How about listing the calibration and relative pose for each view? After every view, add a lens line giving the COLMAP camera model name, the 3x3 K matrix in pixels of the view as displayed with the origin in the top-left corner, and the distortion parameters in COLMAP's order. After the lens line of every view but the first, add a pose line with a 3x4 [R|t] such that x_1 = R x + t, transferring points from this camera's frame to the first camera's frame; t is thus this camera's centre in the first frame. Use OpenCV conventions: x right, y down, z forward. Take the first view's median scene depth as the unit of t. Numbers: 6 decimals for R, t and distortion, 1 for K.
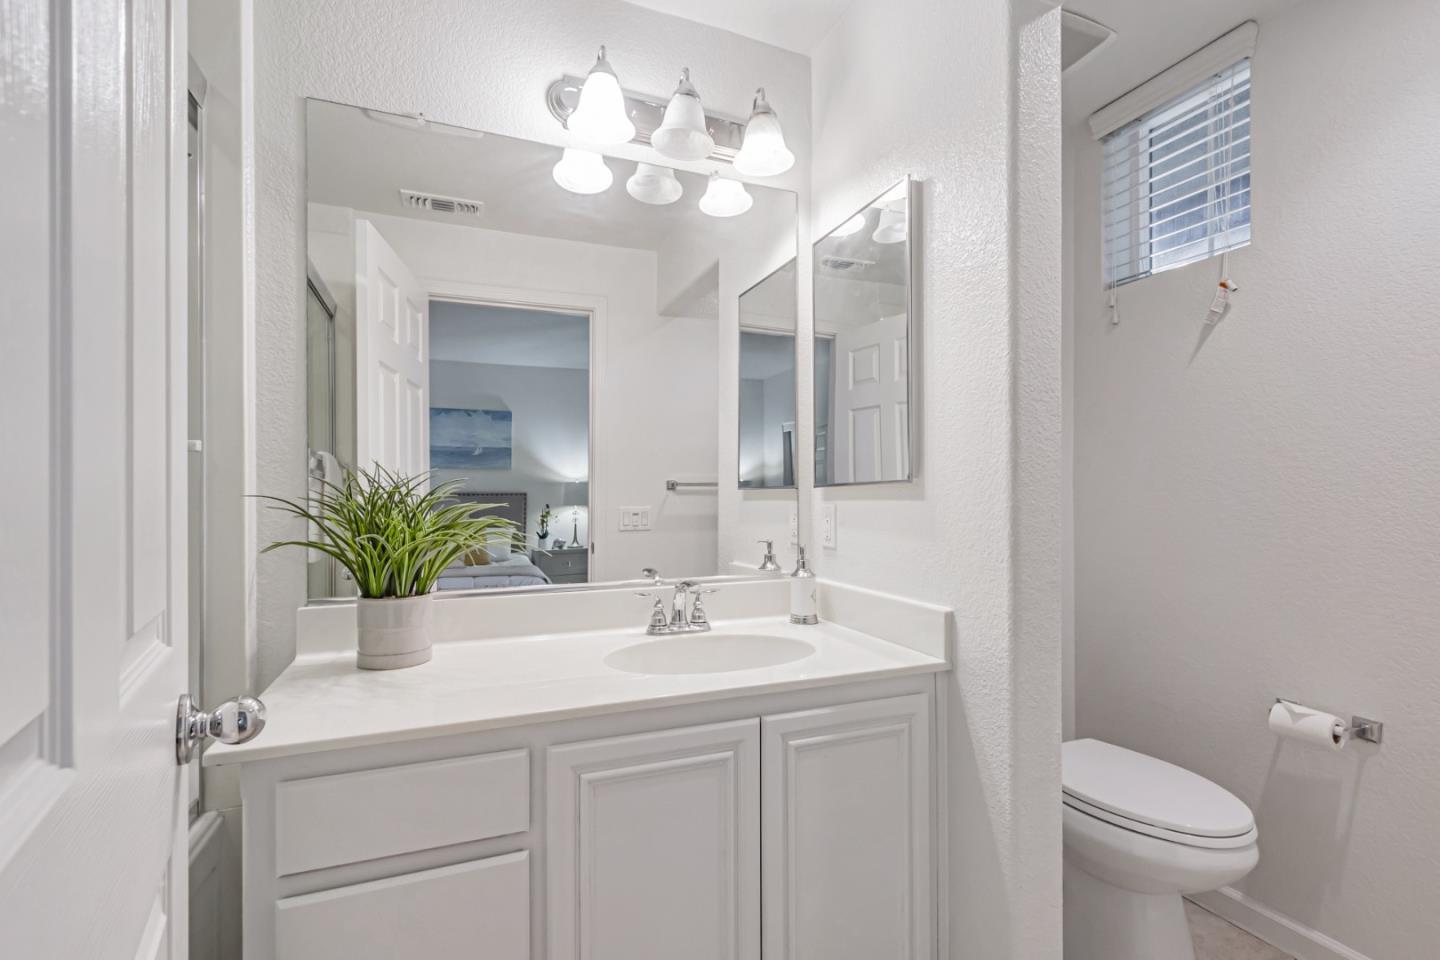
lens RADIAL K [[663.9, 0, 714.5], [0, 663.9, 497.0], [0, 0, 1]] dist [0.025595, -0.000323]
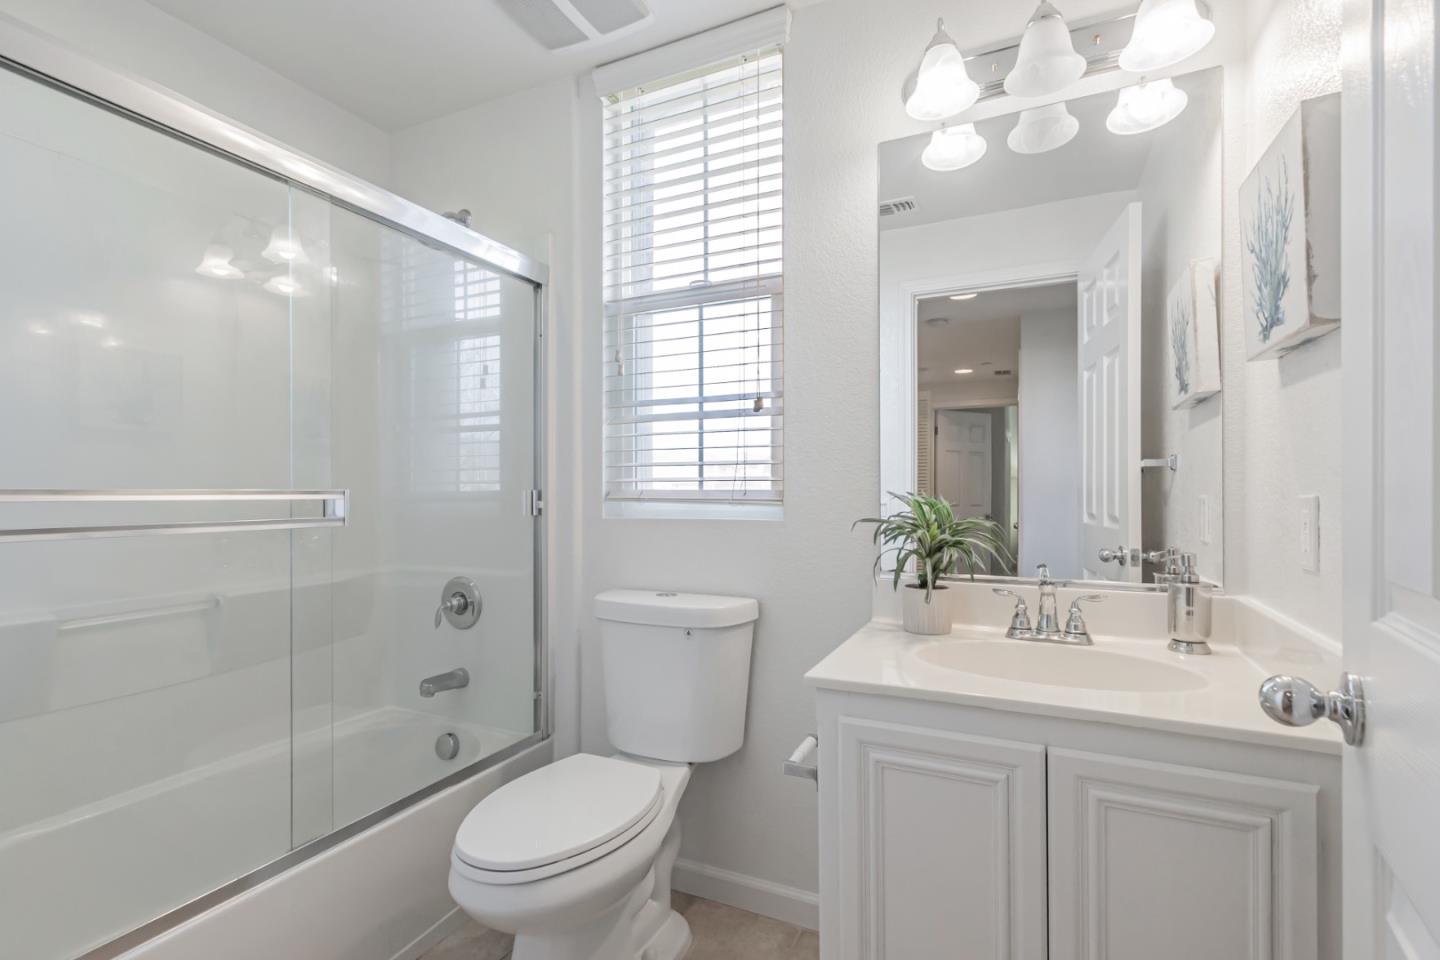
lens RADIAL K [[652.0, 0, 722.9], [0, 652.0, 496.8], [0, 0, 1]] dist [0.004696, 0.000348]
pose [[0.675260, 0.007521, -0.737542, 0.293914], [0.004409, 0.999889, 0.014232, 0.001880], [0.737567, -0.012862, 0.675152, 0.114318]]
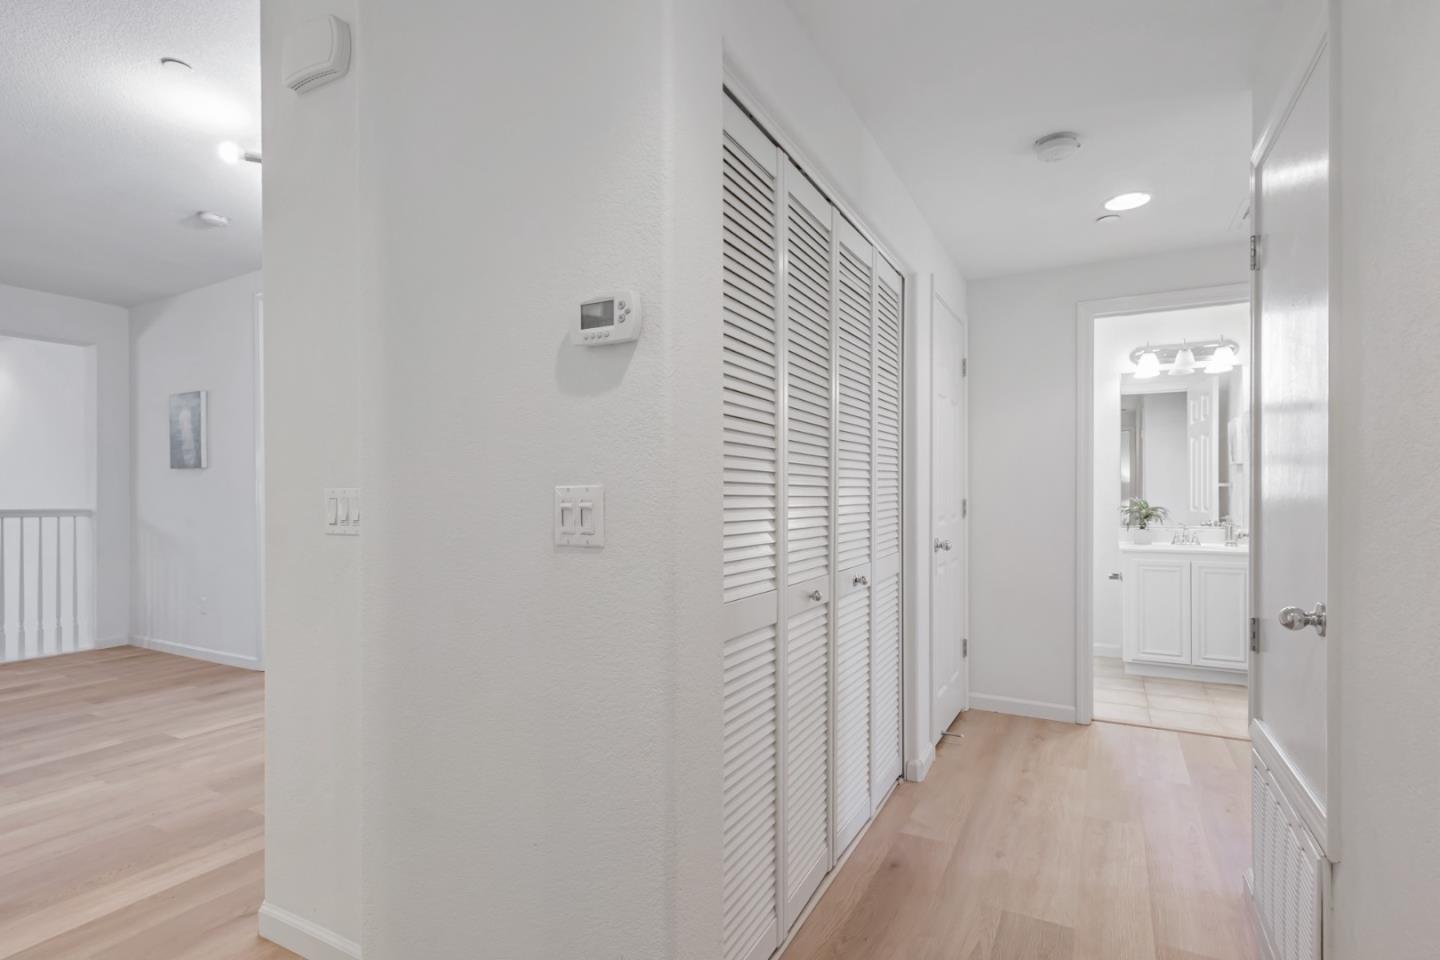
lens RADIAL K [[700.2, 0, 739.8], [0, 700.2, 512.4], [0, 0, 1]] dist [0.001181, 0.000481]
pose [[0.644147, 0.010123, -0.764835, 0.948315], [0.010022, 0.999715, 0.021672, -0.007561], [0.764836, -0.021625, 0.643862, -2.170507]]
